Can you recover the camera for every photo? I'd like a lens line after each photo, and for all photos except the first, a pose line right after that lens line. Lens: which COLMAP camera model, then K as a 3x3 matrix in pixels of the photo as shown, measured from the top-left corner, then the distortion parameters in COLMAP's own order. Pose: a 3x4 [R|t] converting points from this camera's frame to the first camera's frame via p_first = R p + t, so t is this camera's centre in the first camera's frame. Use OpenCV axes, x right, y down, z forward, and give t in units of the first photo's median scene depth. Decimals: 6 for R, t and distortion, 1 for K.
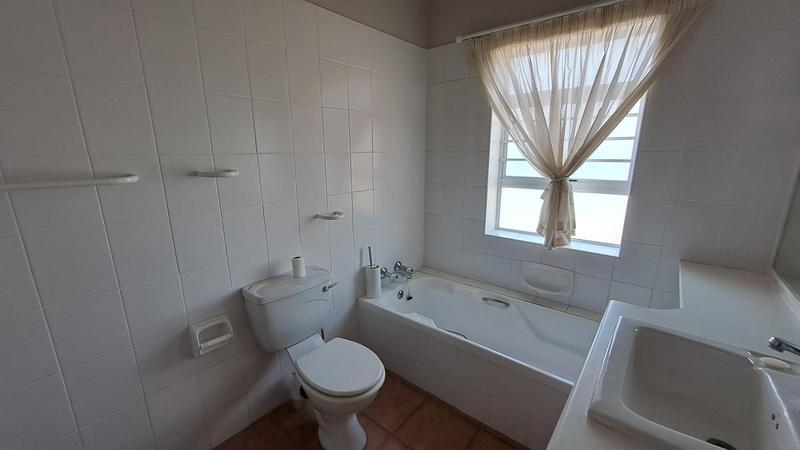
lens RADIAL K [[315.6, 0, 400.6], [0, 315.6, 225.0], [0, 0, 1]] dist [-0.002754, 0.000517]
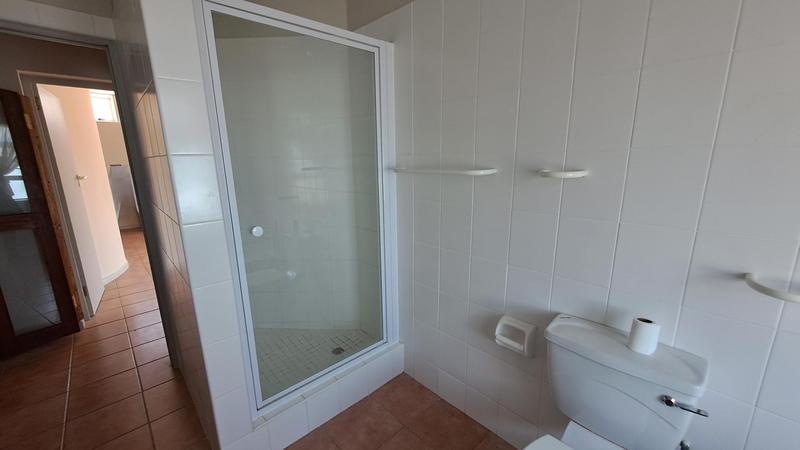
lens RADIAL K [[315.6, 0, 399.1], [0, 315.6, 229.6], [0, 0, 1]] dist [-0.002754, 0.000517]
pose [[-0.115706, 0.236159, -0.964801, 0.299319], [-0.204566, 0.944837, 0.255806, -0.133730], [0.971990, 0.226963, -0.061013, 0.602499]]
